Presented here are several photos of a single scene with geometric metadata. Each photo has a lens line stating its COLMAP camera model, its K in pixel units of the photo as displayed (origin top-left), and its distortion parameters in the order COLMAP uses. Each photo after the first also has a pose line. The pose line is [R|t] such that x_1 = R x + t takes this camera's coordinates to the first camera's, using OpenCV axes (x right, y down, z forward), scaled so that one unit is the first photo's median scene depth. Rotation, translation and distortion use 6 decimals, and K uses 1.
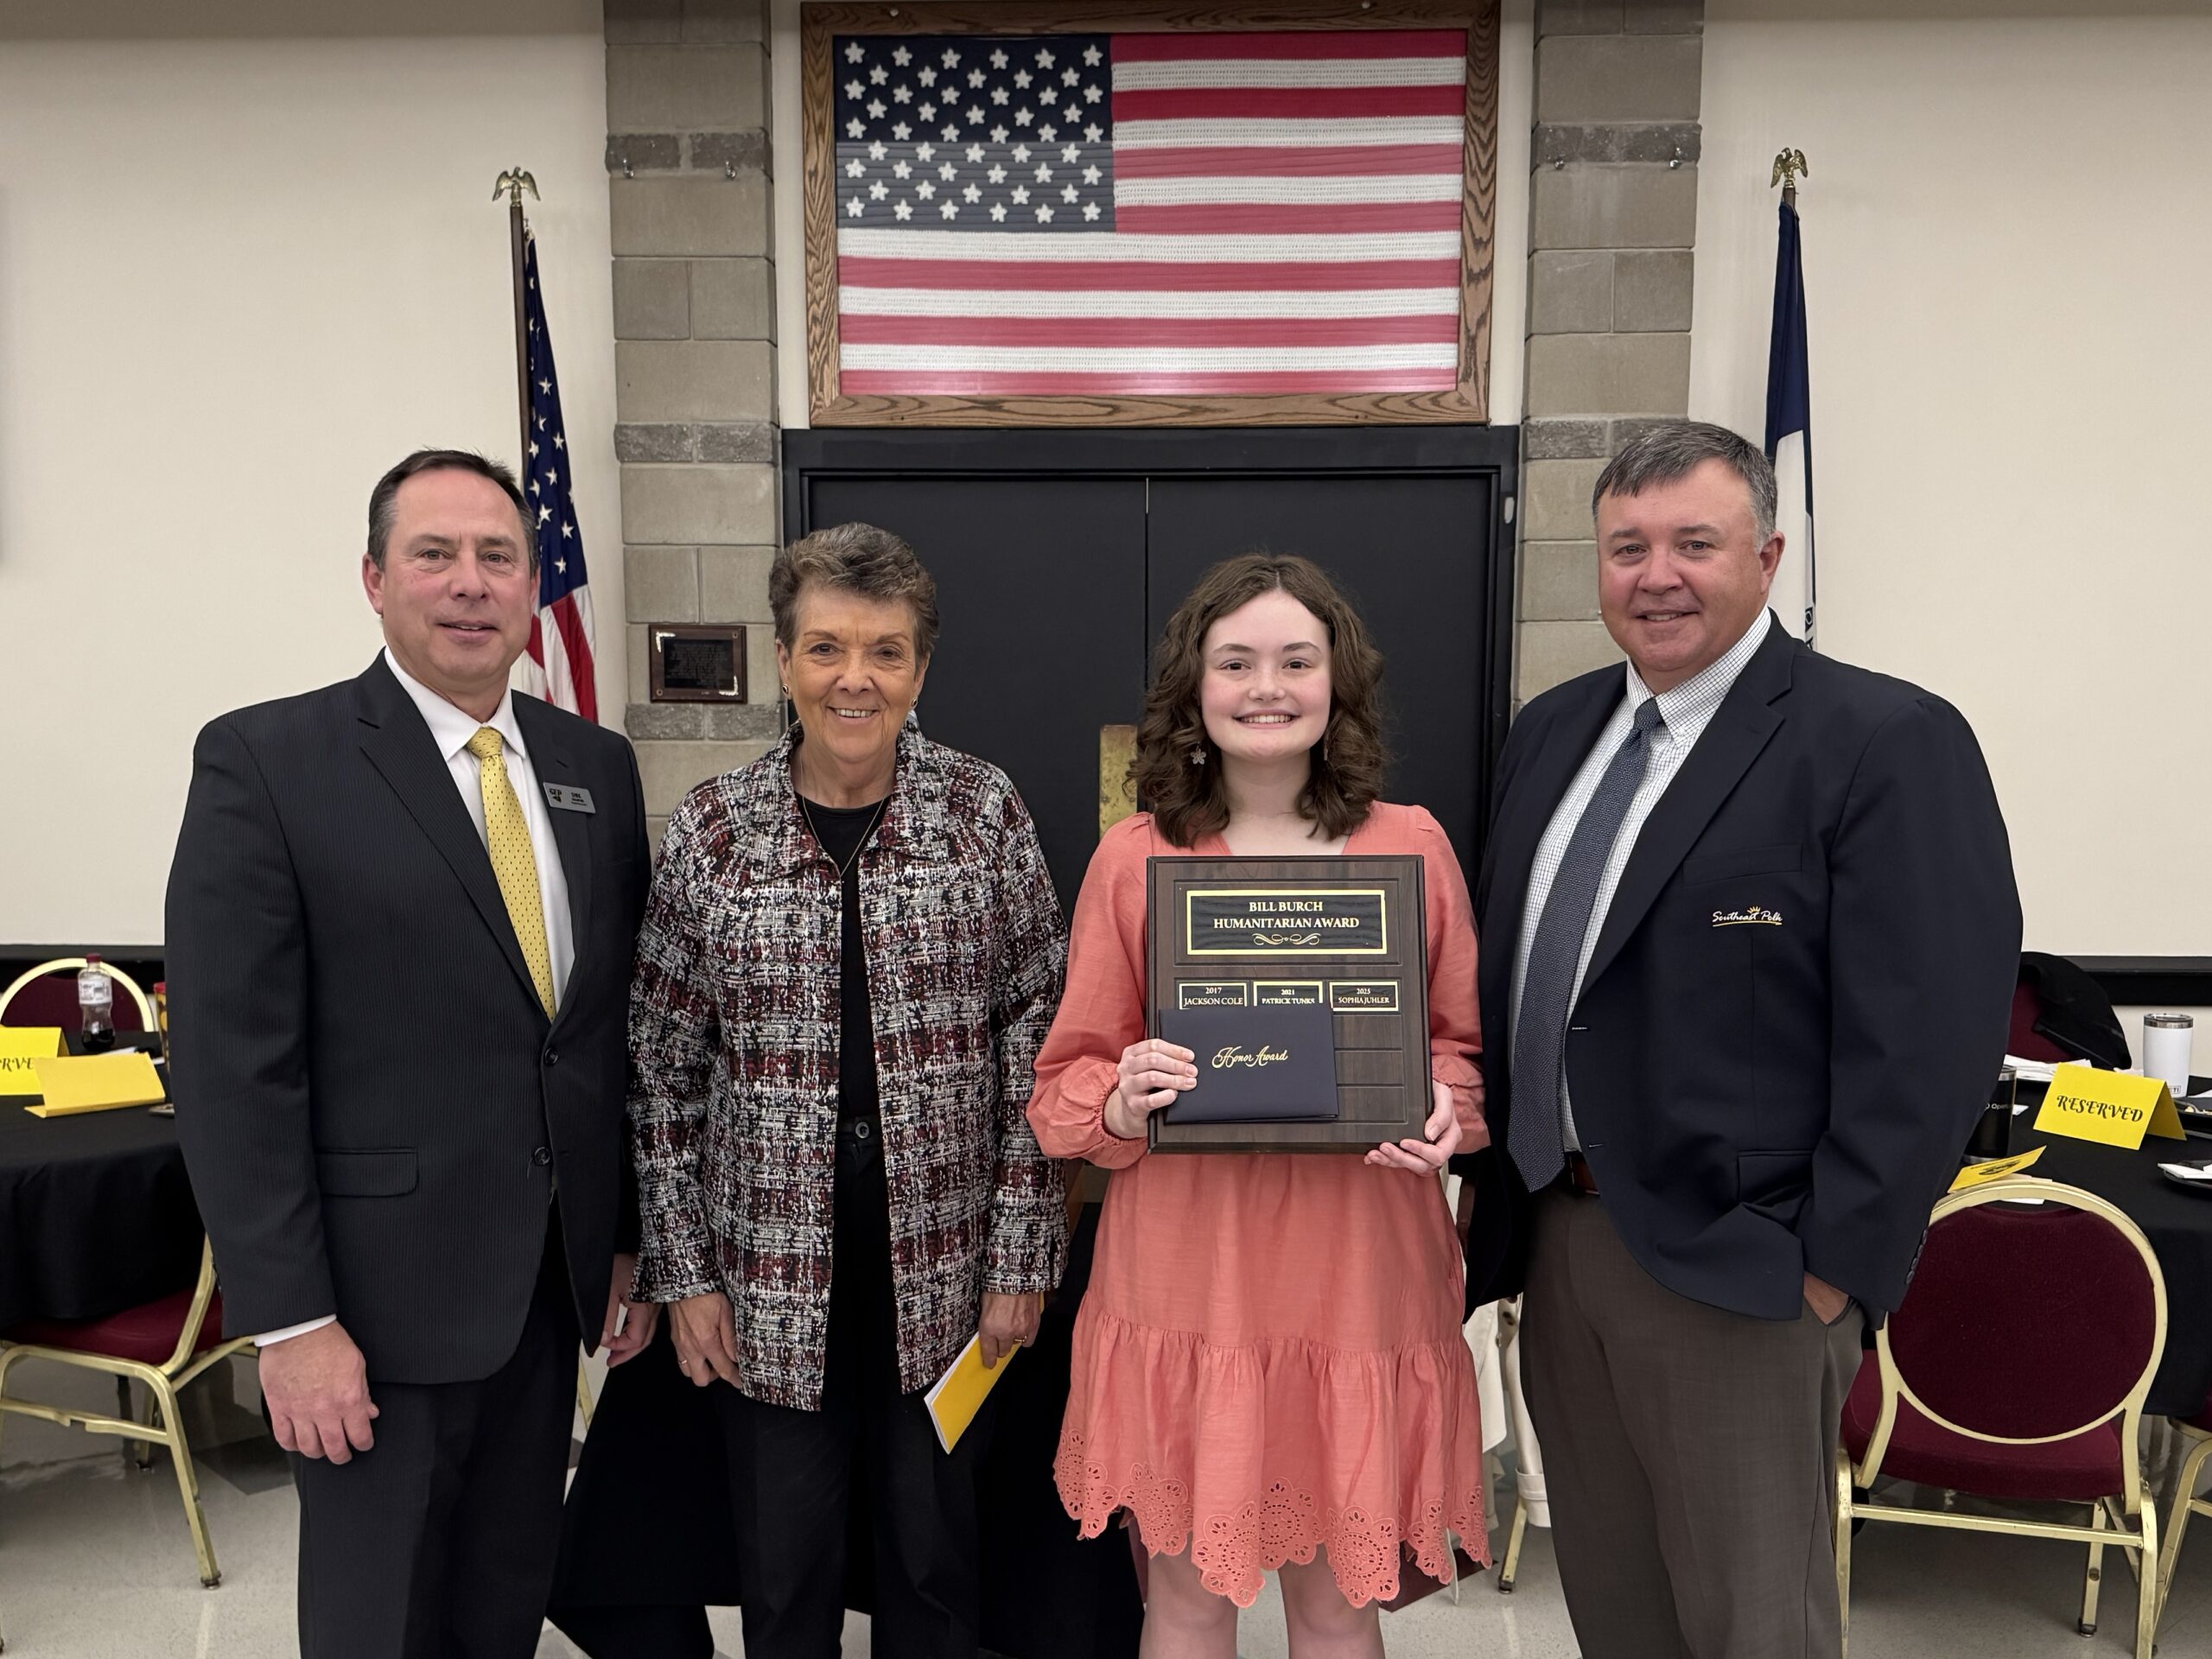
lens RADIAL K [[2052.5, 0, 1086.7], [0, 2052.5, 936.6], [0, 0, 1]] dist [0.188822, -0.449360]
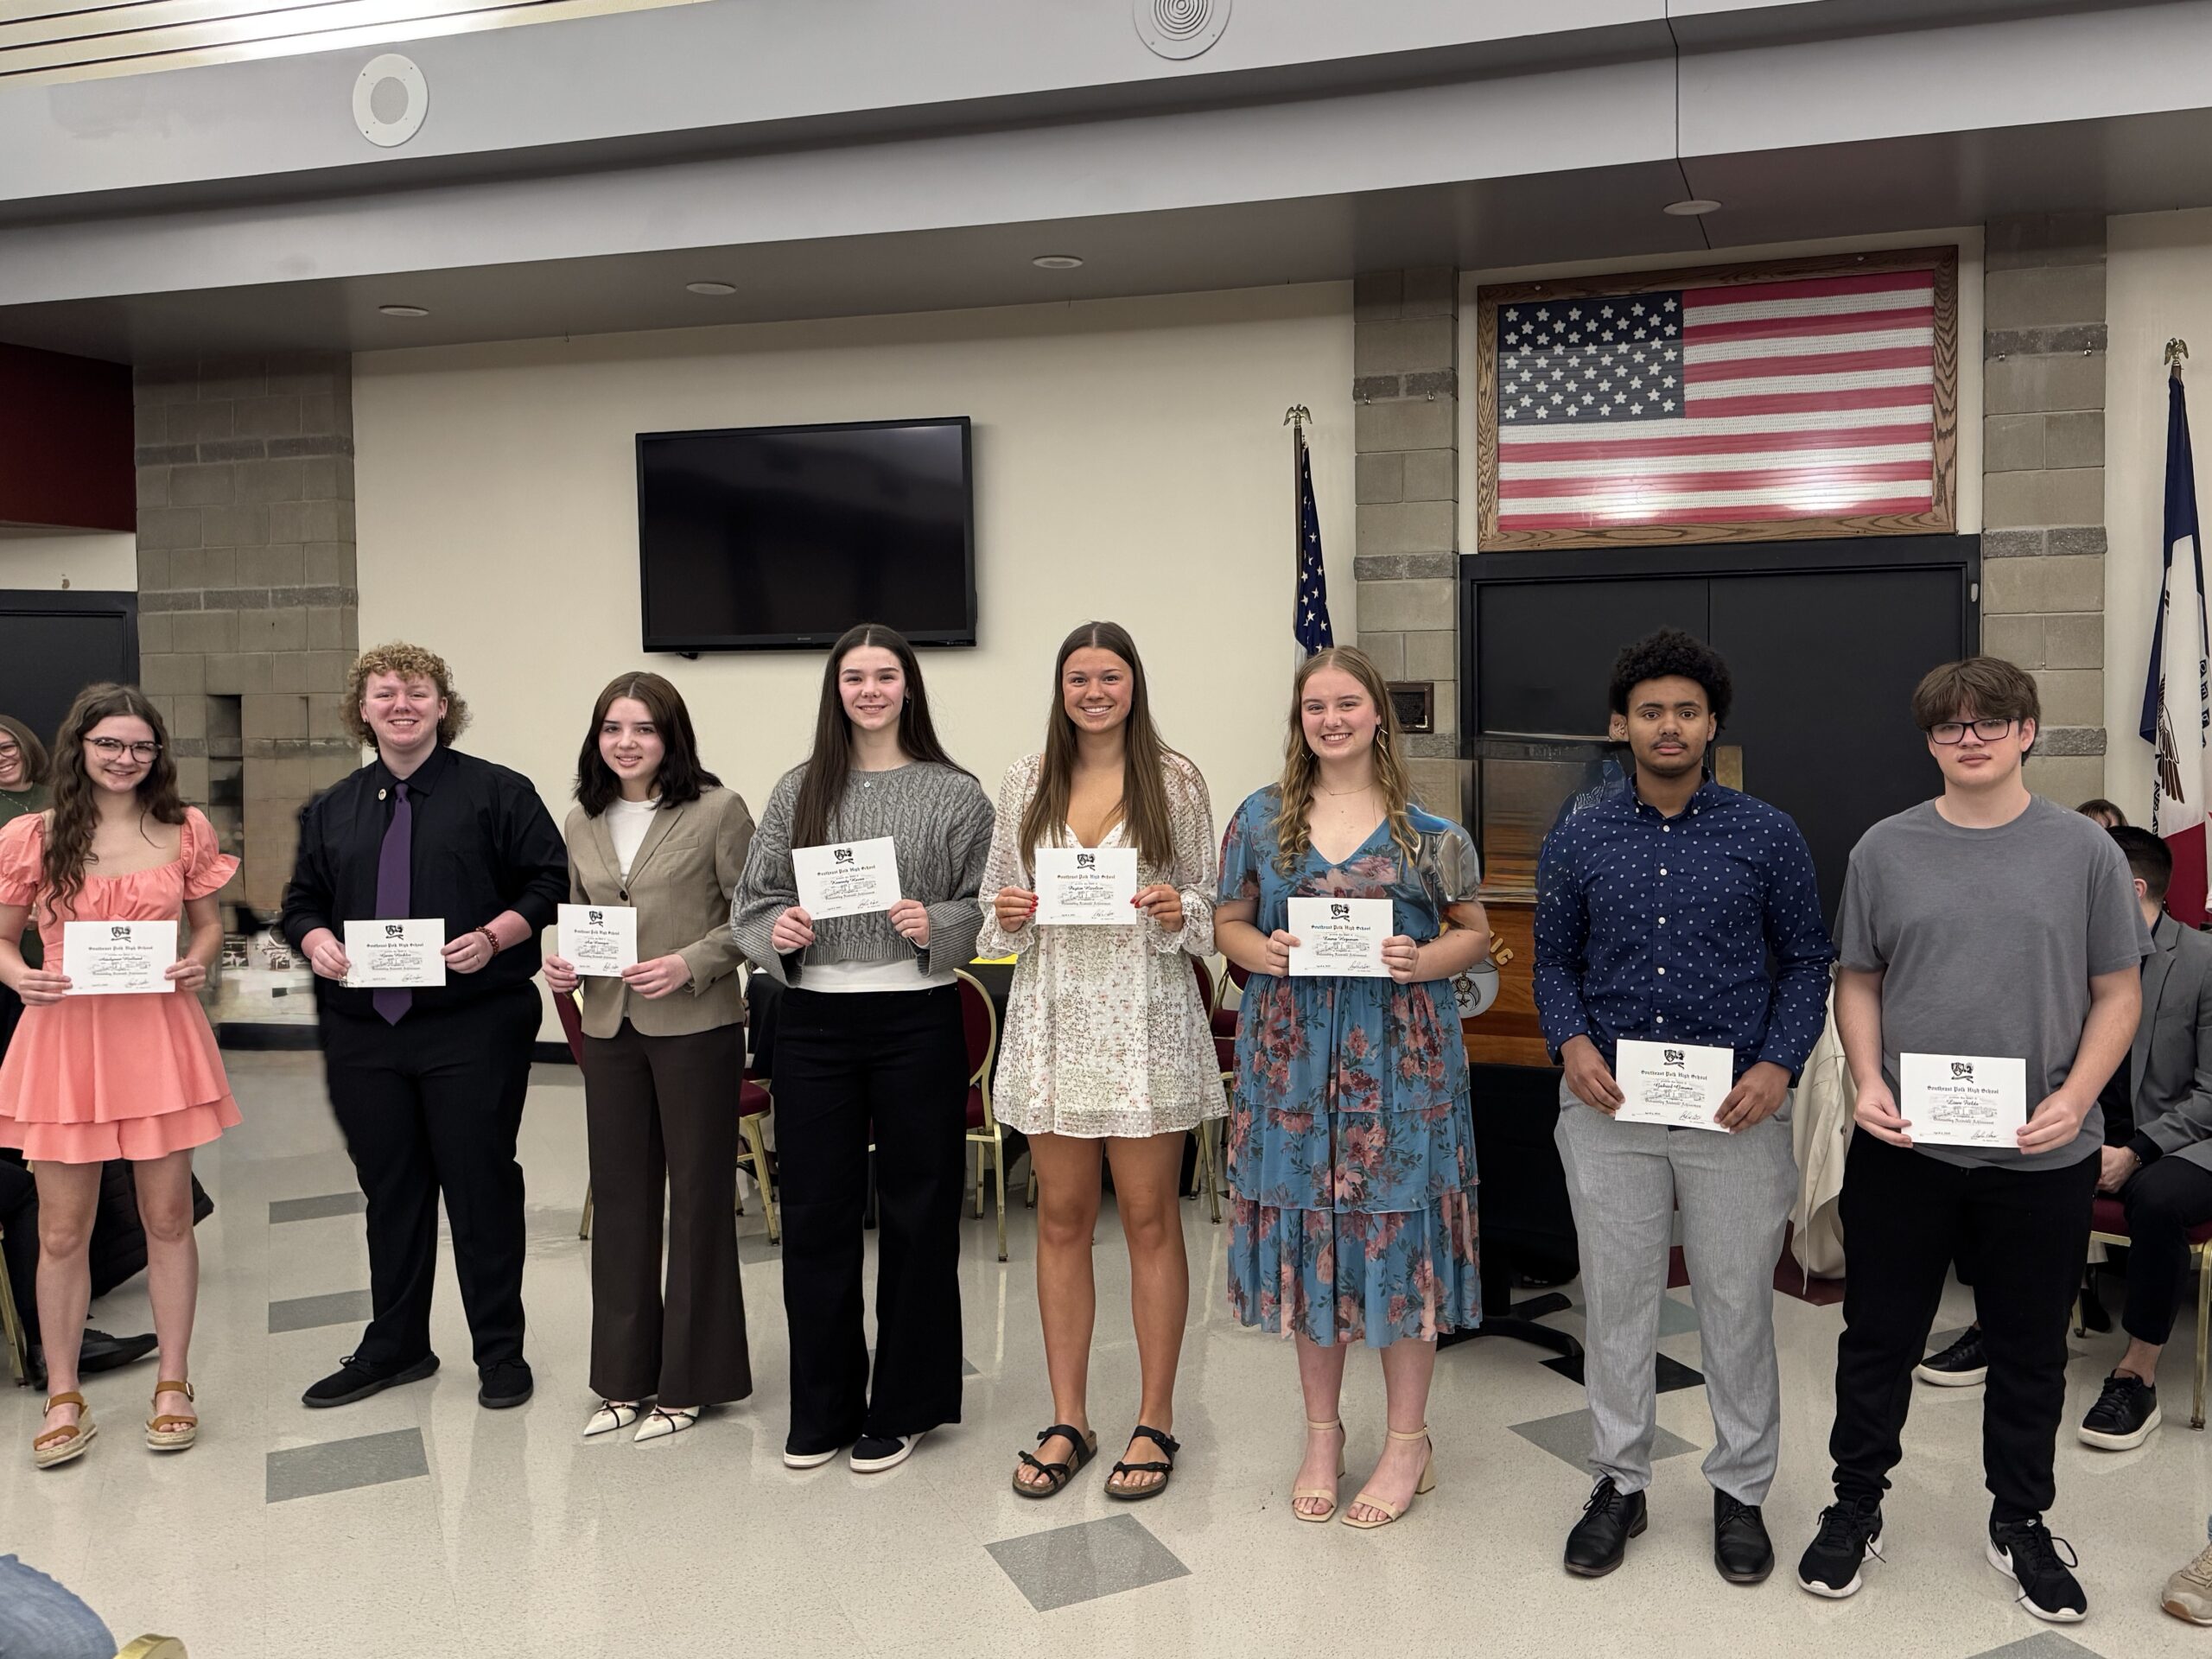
lens RADIAL K [[1838.8, 0, 1295.3], [0, 1838.8, 764.4], [0, 0, 1]] dist [0.226279, -0.523876]
pose [[0.967578, -0.002309, -0.252563, 0.080904], [-0.021156, 0.995703, -0.090153, 0.035334], [0.251686, 0.092573, 0.963371, -0.334553]]
